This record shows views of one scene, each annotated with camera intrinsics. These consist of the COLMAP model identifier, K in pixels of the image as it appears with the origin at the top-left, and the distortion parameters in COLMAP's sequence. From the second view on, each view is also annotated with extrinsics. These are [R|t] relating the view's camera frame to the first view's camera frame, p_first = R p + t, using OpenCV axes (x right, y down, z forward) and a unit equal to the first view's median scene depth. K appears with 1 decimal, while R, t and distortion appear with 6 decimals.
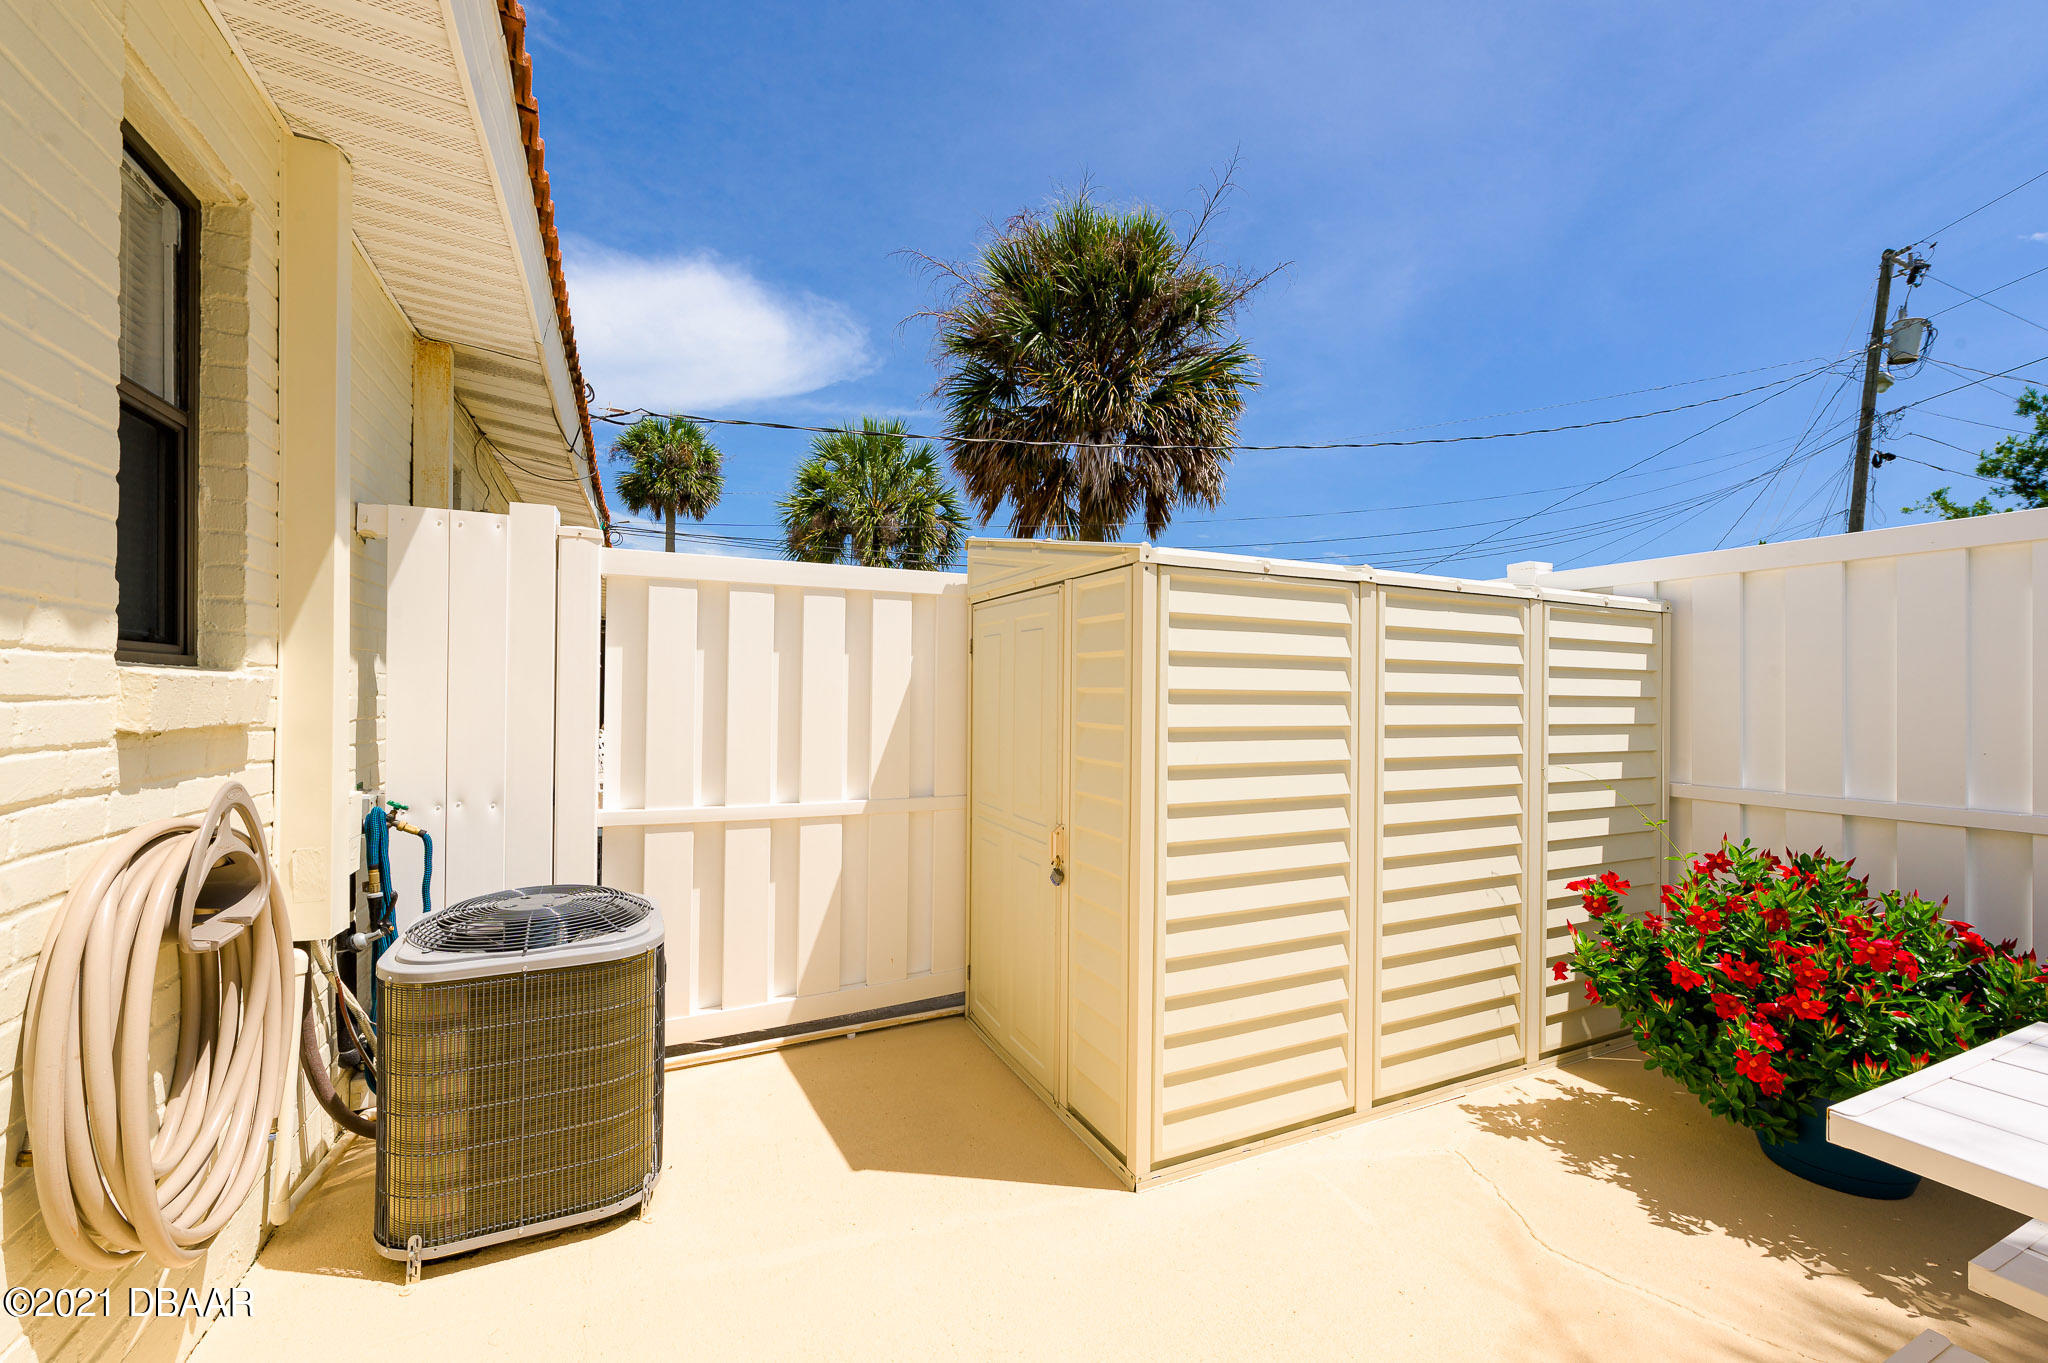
lens RADIAL K [[808.7, 0, 1023.9], [0, 808.7, 687.7], [0, 0, 1]] dist [-0.001040, -0.000169]
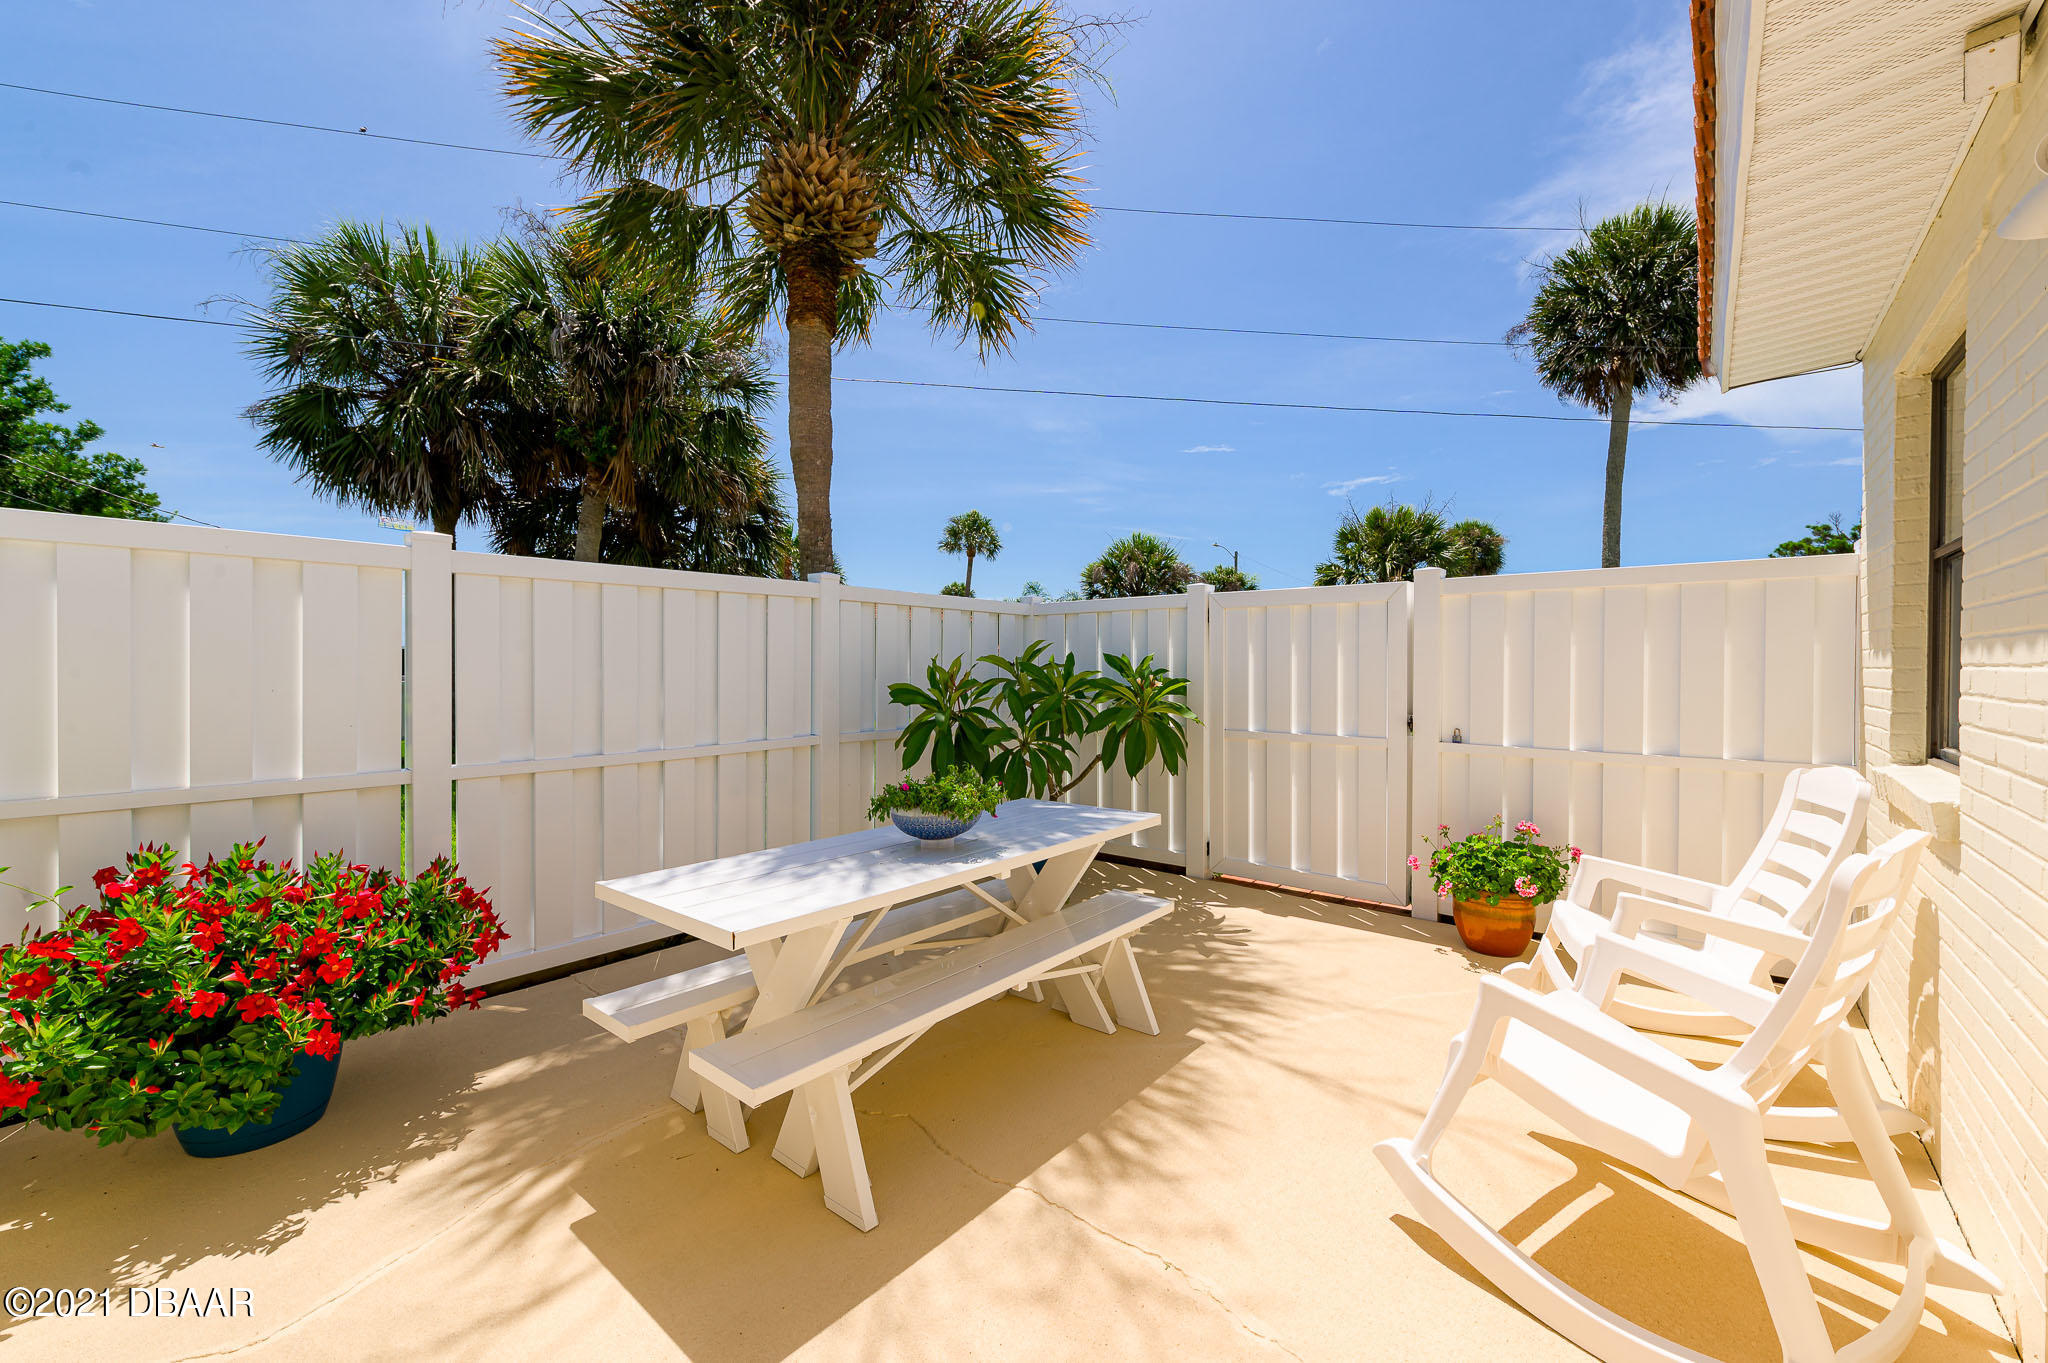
lens RADIAL K [[808.7, 0, 1025.8], [0, 808.7, 680.4], [0, 0, 1]] dist [-0.001040, -0.000169]
pose [[-0.413684, -0.008916, 0.910377, -0.417228], [-0.004947, 0.999959, 0.007545, -0.012018], [-0.910407, -0.001382, -0.413712, 0.573169]]
